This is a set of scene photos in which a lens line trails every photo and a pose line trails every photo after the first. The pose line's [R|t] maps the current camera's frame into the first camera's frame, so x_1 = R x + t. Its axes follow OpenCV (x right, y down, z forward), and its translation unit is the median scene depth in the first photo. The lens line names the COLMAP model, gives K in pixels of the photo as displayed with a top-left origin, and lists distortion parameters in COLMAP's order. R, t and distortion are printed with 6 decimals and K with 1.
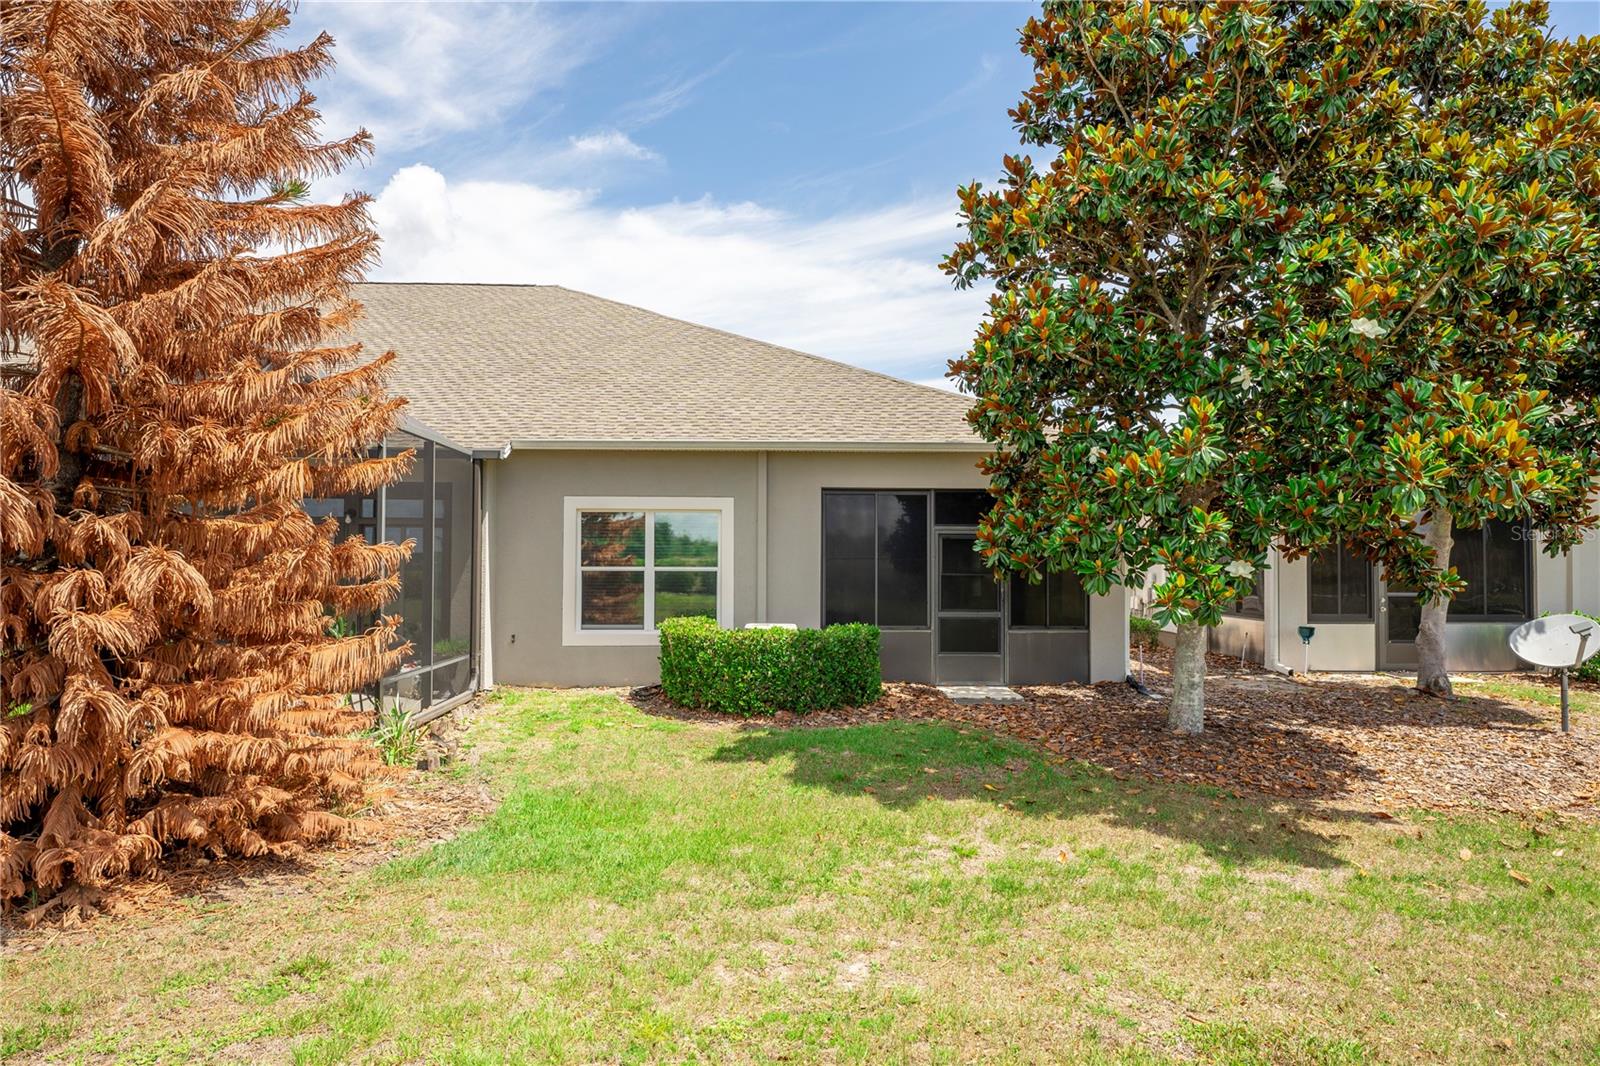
lens RADIAL K [[923.6, 0, 803.5], [0, 923.6, 544.9], [0, 0, 1]] dist [0.005818, -0.000388]
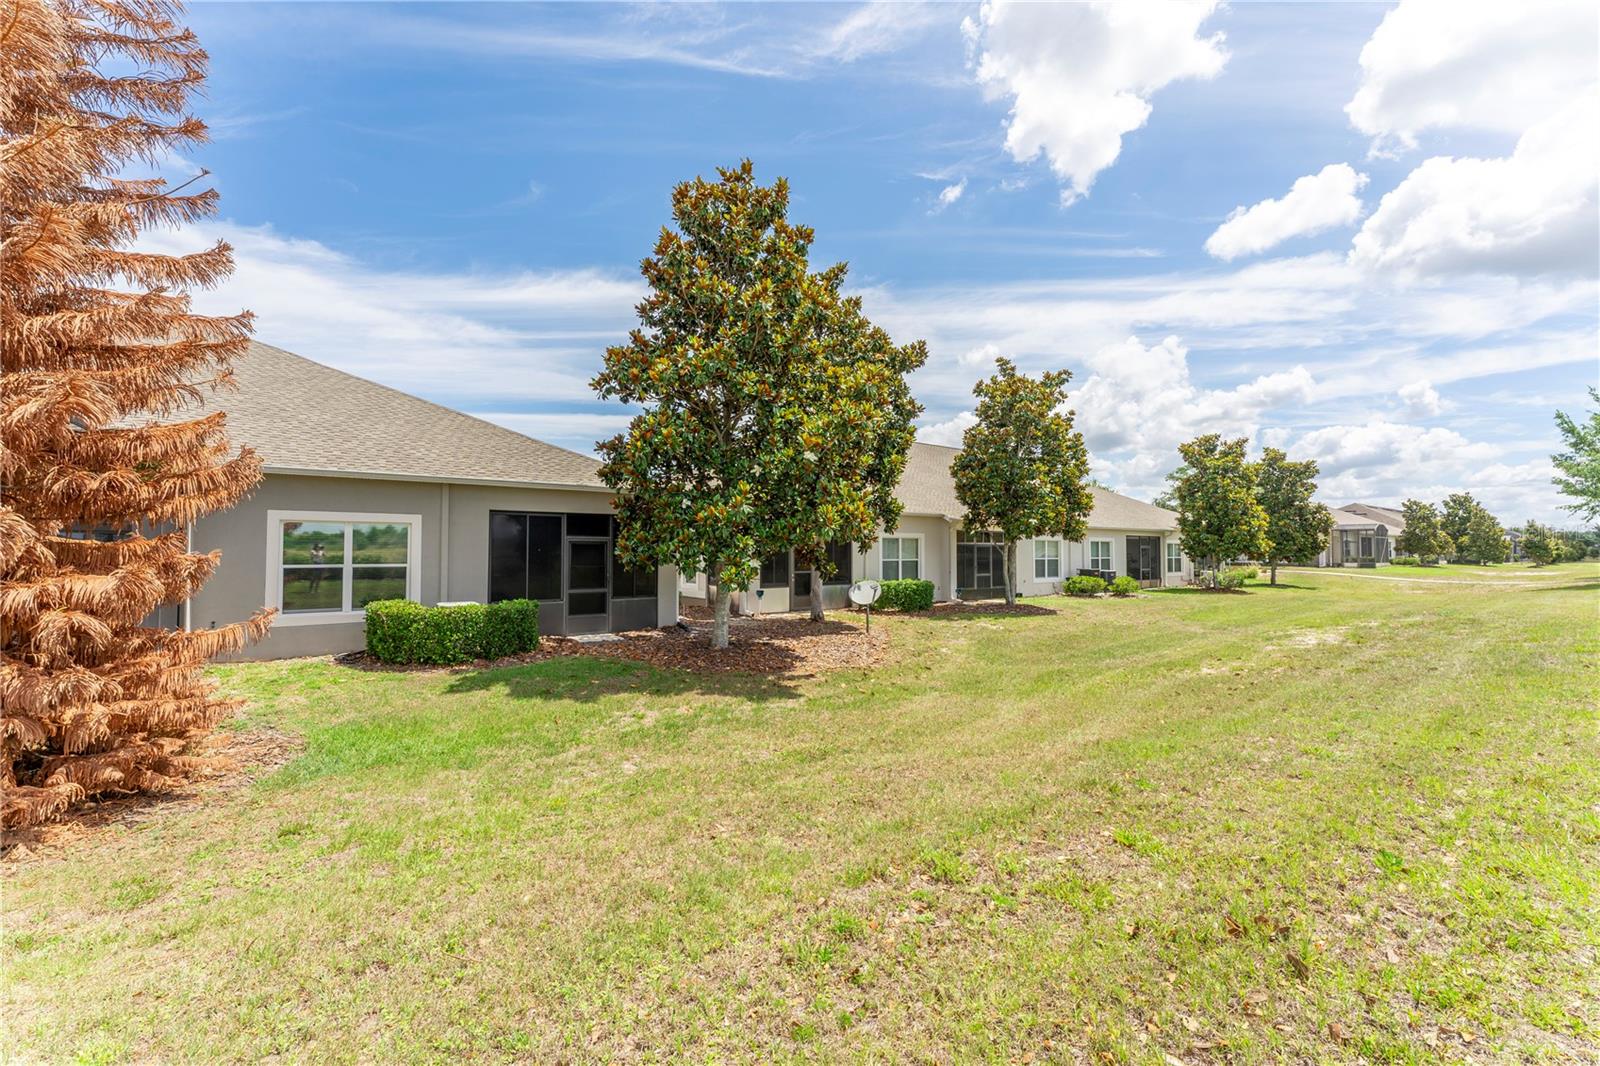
lens RADIAL K [[644.2, 0, 804.2], [0, 644.2, 532.4], [0, 0, 1]] dist [-0.000044, -0.001188]
pose [[0.815979, 0.013966, 0.577913, -0.204973], [-0.009057, 0.999894, -0.011375, -0.021654], [-0.578011, 0.004047, 0.816019, -0.178425]]
